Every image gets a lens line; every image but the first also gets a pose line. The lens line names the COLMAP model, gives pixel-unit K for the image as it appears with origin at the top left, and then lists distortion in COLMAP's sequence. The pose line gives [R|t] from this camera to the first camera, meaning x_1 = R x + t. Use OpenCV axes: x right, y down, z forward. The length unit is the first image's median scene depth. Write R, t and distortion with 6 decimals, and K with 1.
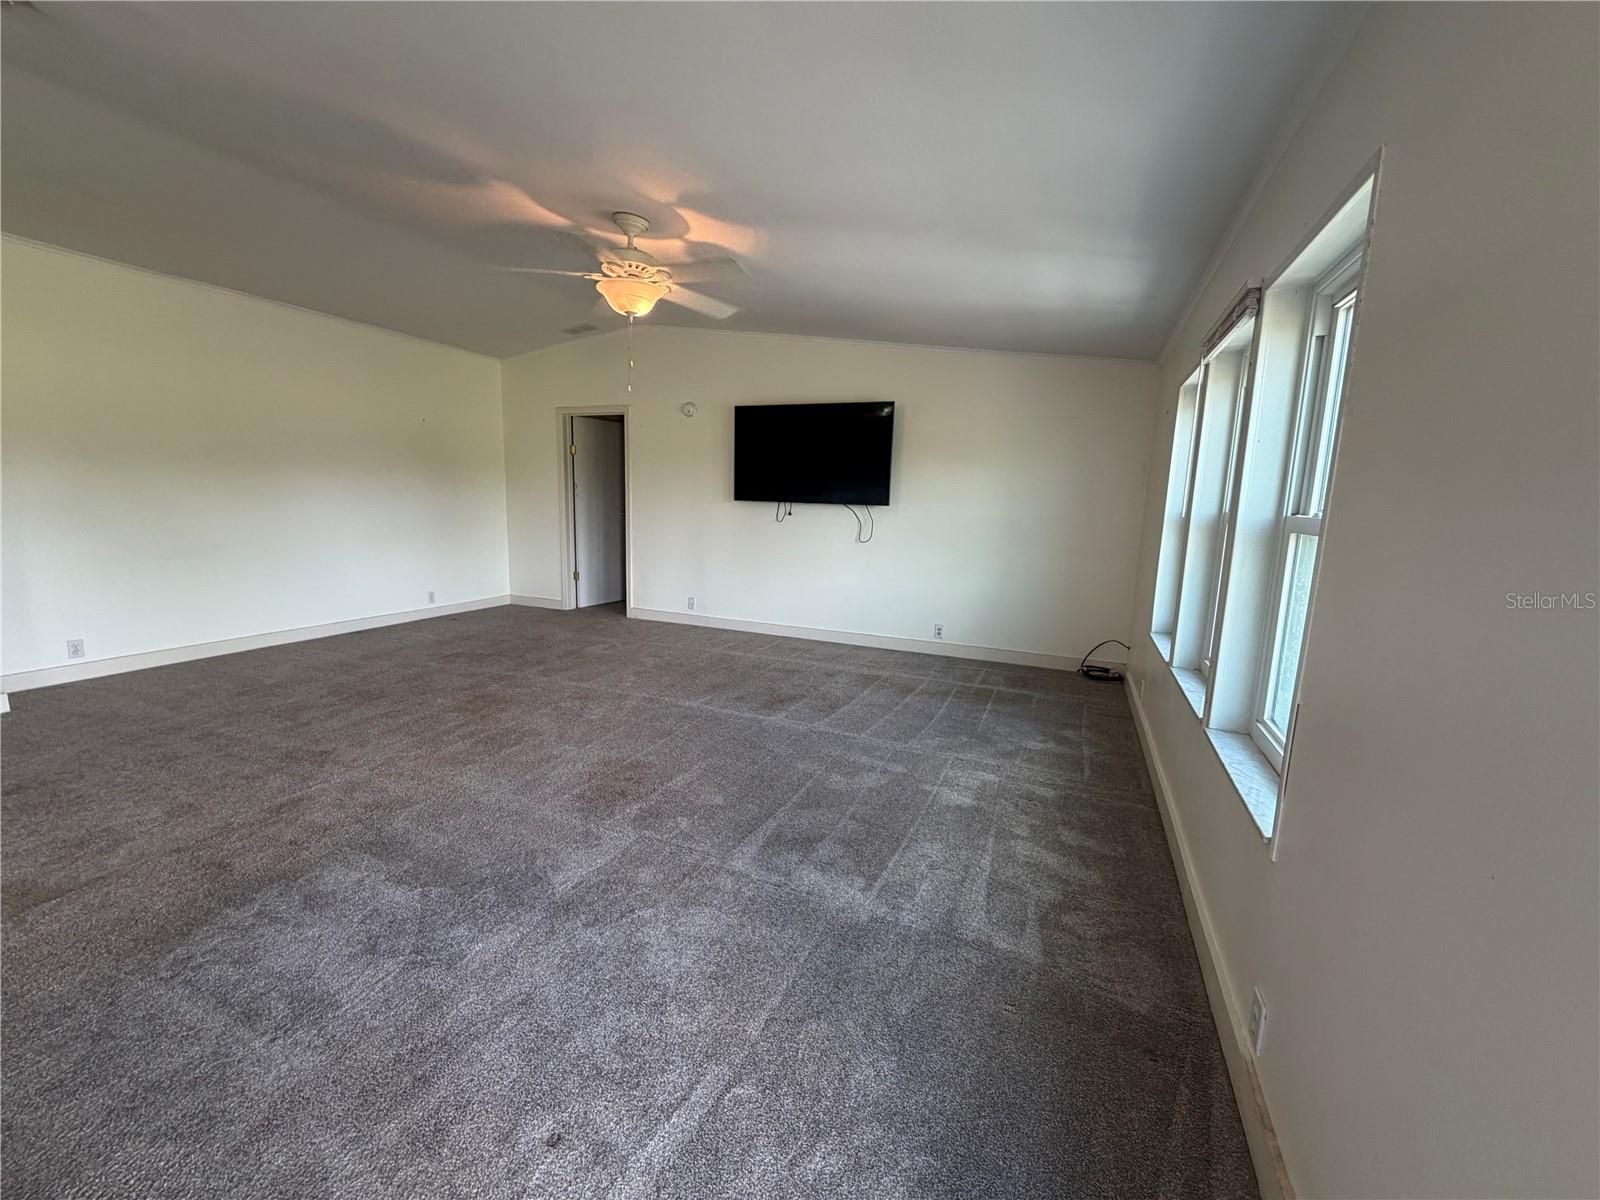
lens RADIAL K [[639.2, 0, 800.0], [0, 639.2, 600.0], [0, 0, 1]] dist [0.000837, 0.000480]
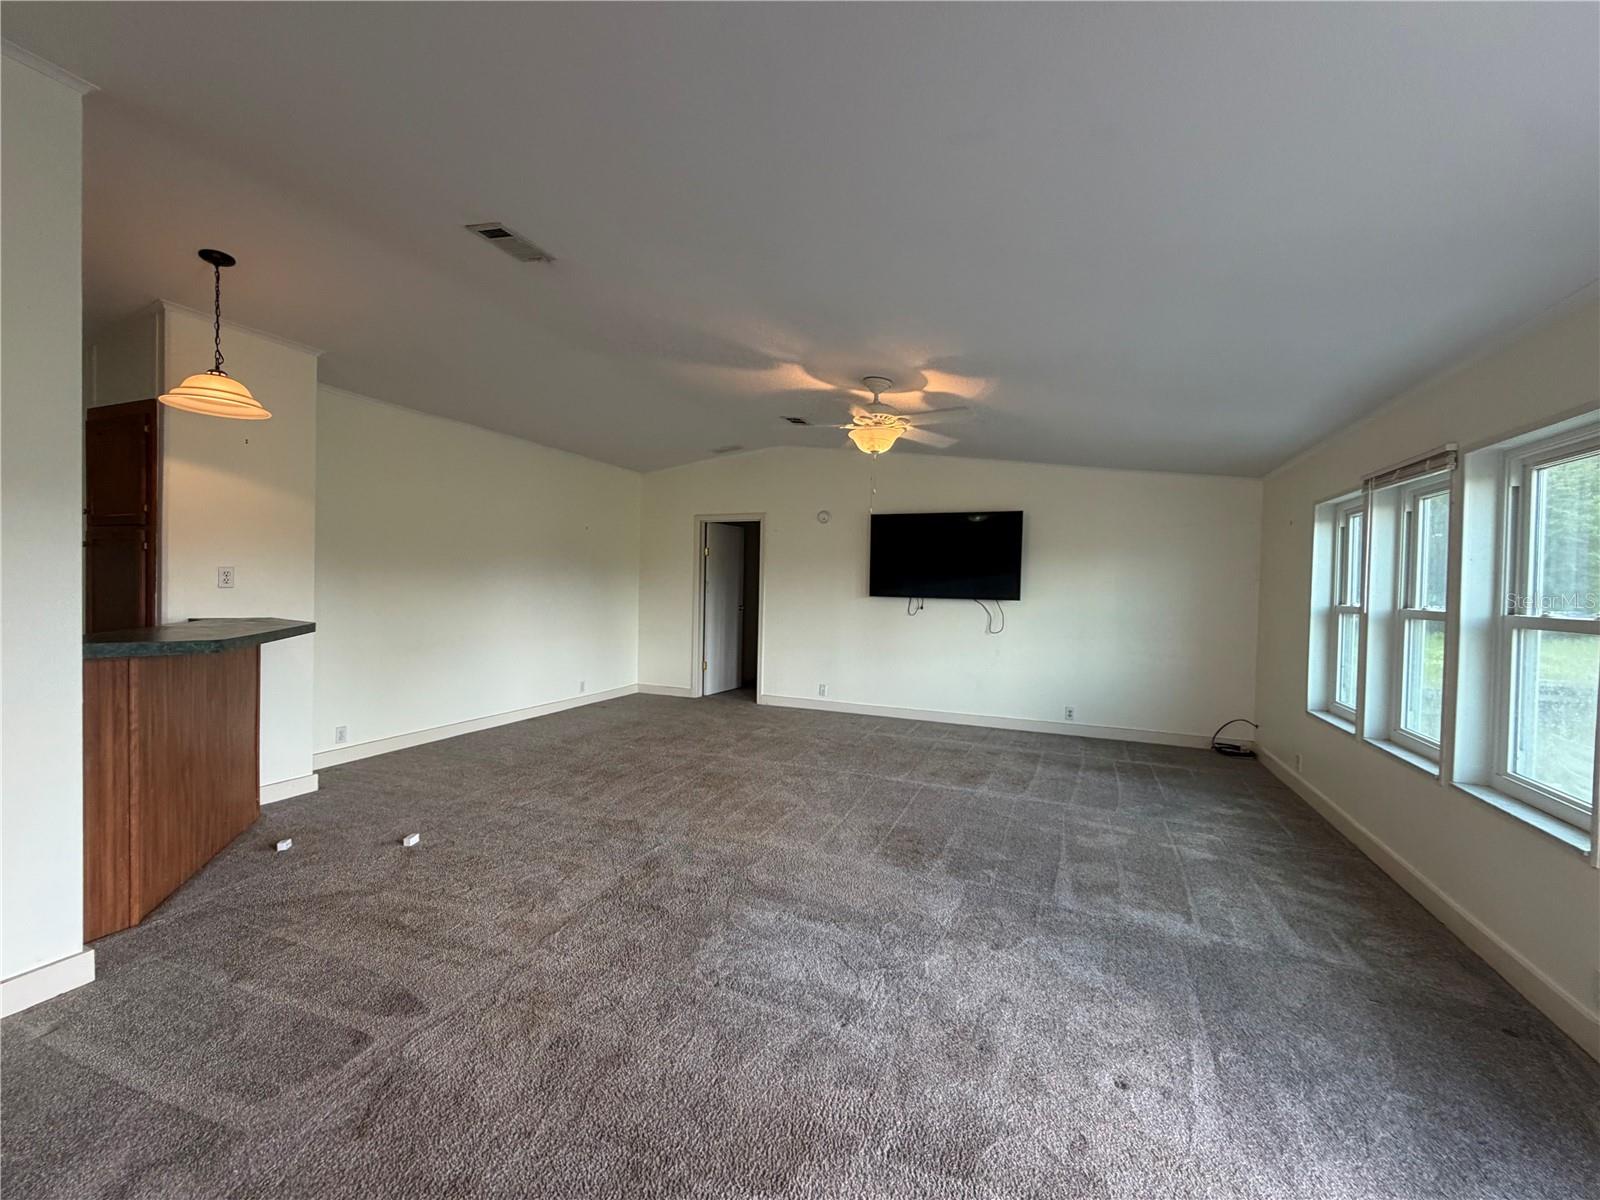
lens RADIAL K [[639.2, 0, 800.0], [0, 639.2, 600.0], [0, 0, 1]] dist [0.000837, 0.000480]
pose [[0.999939, -0.008228, 0.007357, -0.373502], [0.009160, 0.990505, -0.137172, 0.003714], [-0.006158, 0.137231, 0.990520, -0.165383]]
